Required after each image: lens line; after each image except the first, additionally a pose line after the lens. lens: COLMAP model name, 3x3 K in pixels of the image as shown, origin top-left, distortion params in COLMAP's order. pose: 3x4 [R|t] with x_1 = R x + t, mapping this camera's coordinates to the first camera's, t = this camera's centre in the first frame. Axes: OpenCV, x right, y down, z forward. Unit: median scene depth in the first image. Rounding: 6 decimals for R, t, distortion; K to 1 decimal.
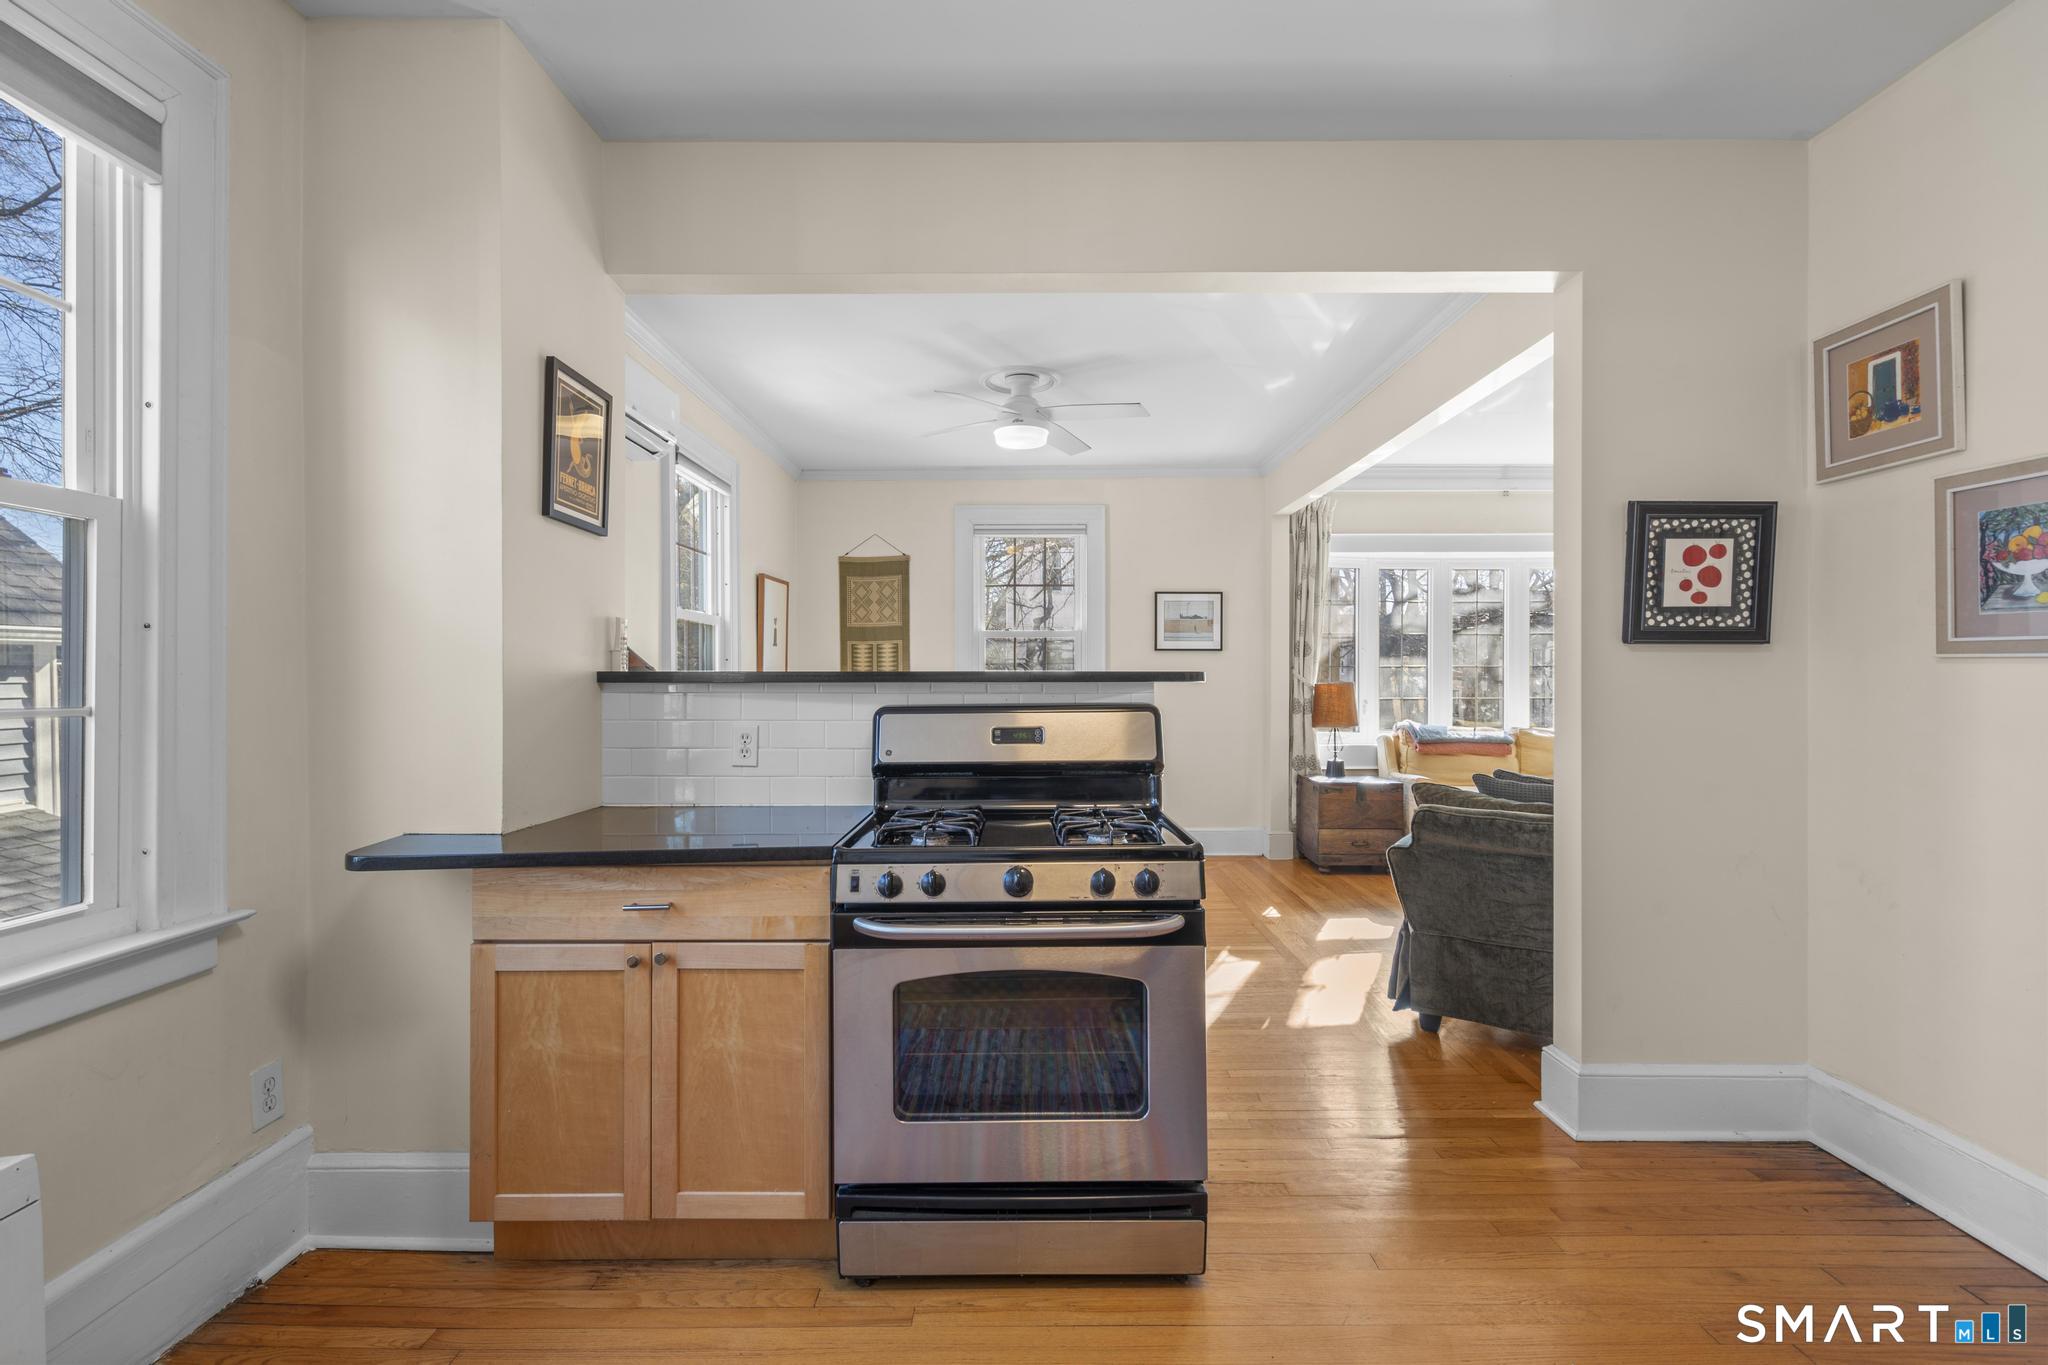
lens RADIAL K [[947.0, 0, 1023.5], [0, 947.0, 676.7], [0, 0, 1]] dist [-0.002304, 0.003334]
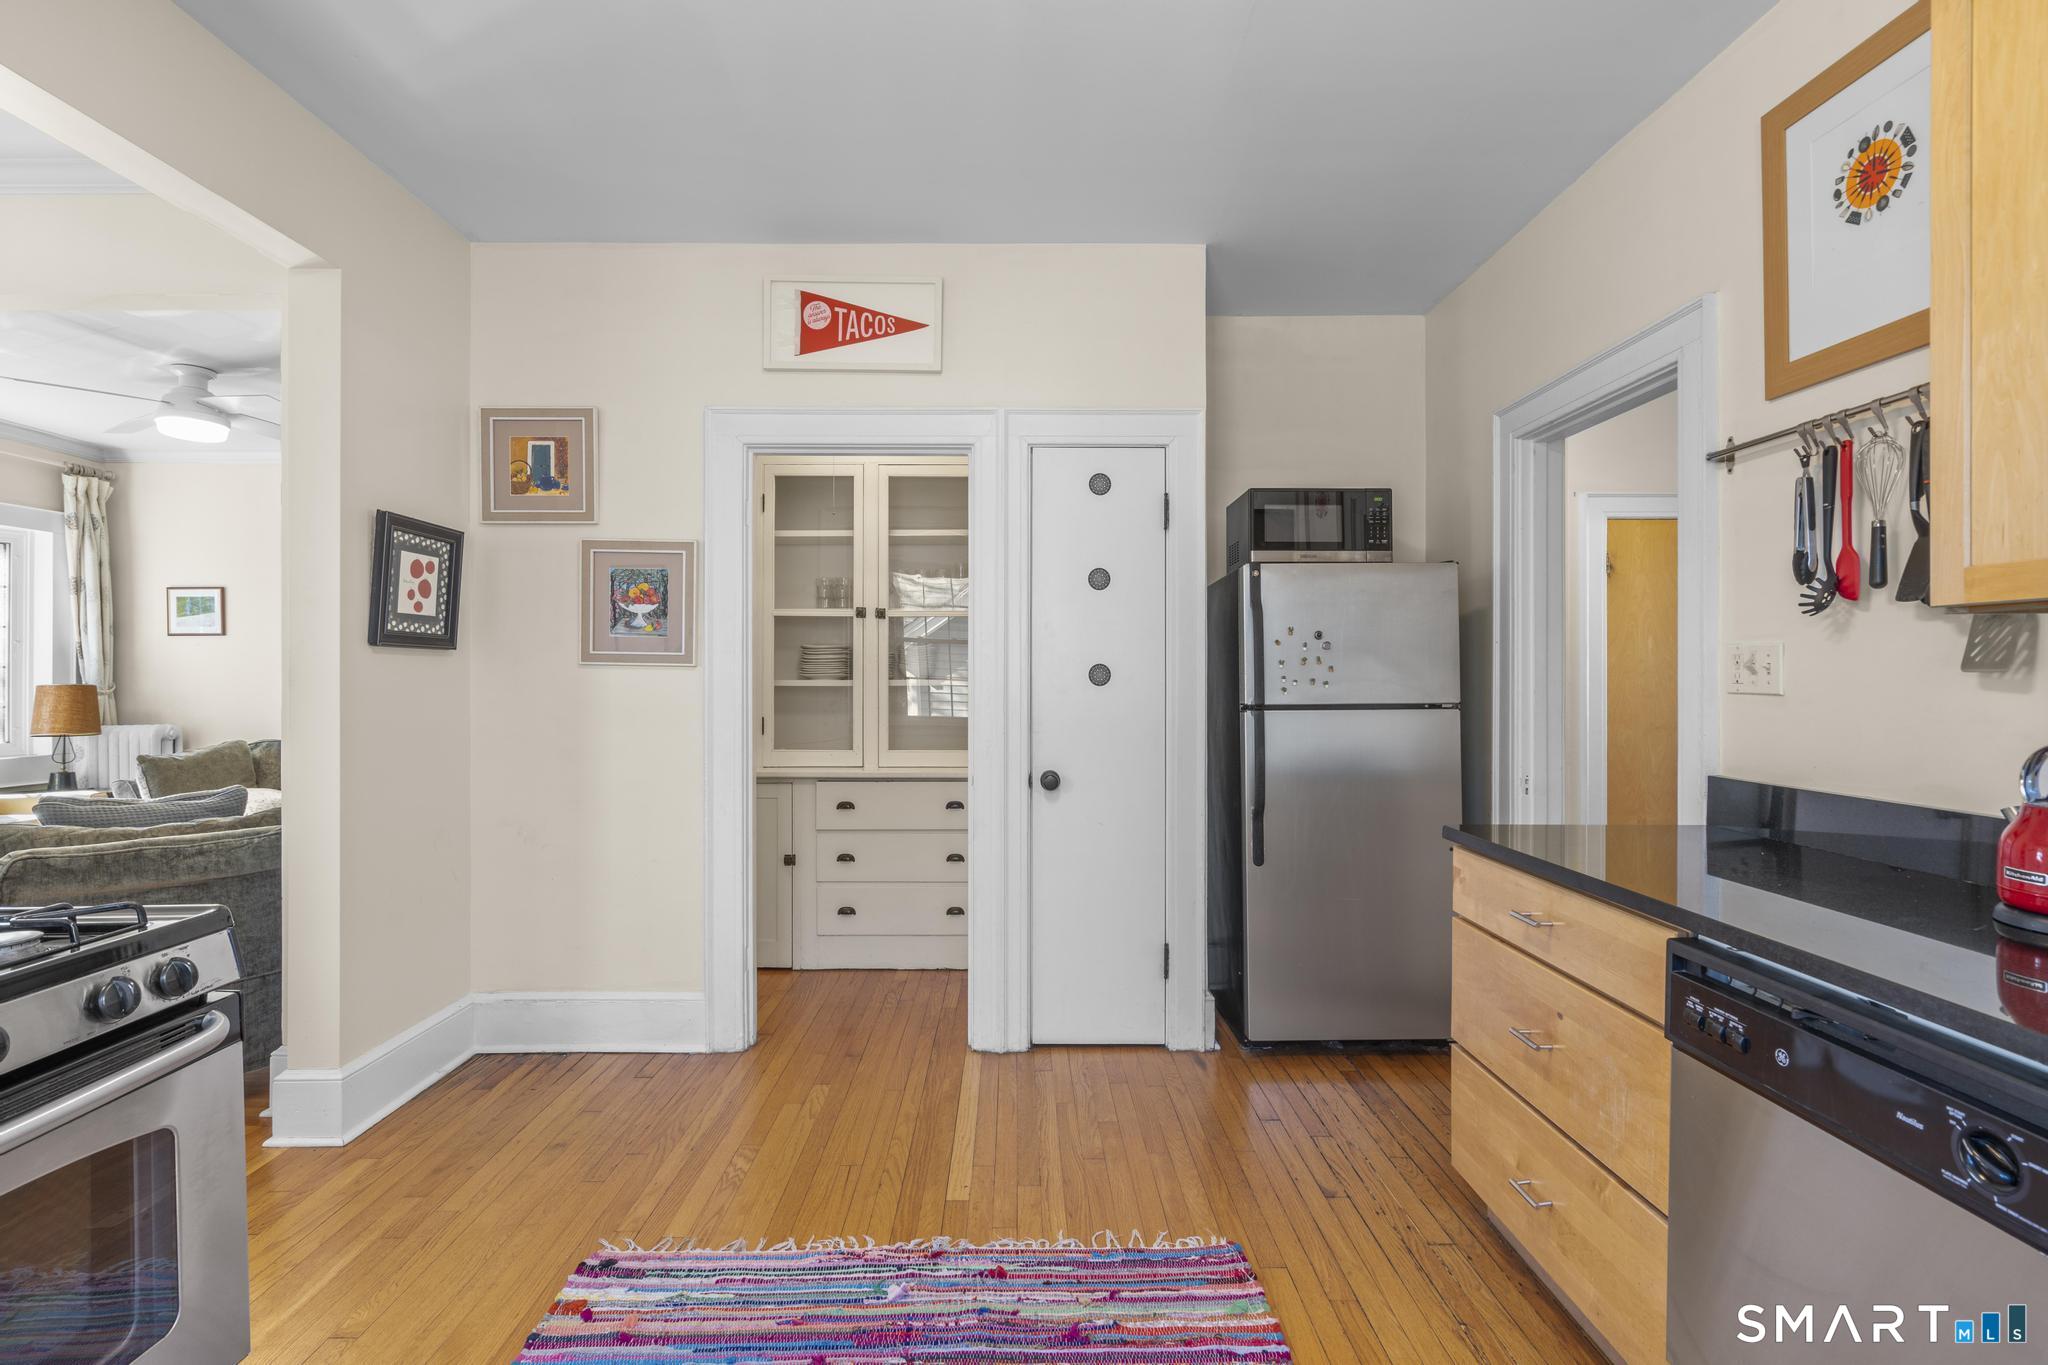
lens RADIAL K [[947.0, 0, 1018.0], [0, 947.0, 674.8], [0, 0, 1]] dist [-0.002304, 0.003334]
pose [[-0.002901, 0.003884, 0.999988, -0.406973], [-0.000704, 0.999992, -0.003886, 0.000695], [-0.999996, -0.000715, -0.002898, 0.295434]]
